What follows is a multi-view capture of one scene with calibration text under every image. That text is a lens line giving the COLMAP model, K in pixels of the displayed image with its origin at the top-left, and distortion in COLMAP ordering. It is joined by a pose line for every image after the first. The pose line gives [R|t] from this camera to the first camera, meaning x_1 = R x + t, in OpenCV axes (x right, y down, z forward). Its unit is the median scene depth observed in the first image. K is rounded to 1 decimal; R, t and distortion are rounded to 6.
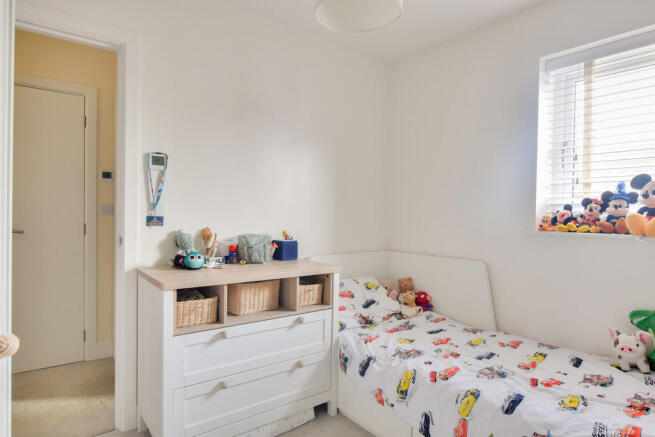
lens RADIAL K [[372.3, 0, 327.3], [0, 372.3, 217.1], [0, 0, 1]] dist [-0.002379, 0.001570]
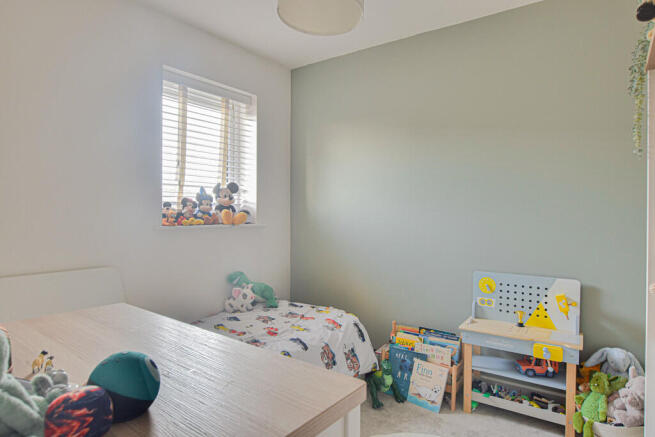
lens RADIAL K [[372.3, 0, 327.5], [0, 372.3, 217.9], [0, 0, 1]] dist [-0.002379, 0.001570]
pose [[-0.262940, -0.019392, 0.964617, -0.665800], [0.005865, 0.999747, 0.021697, -0.007918], [-0.964794, 0.011362, -0.262760, 0.942050]]
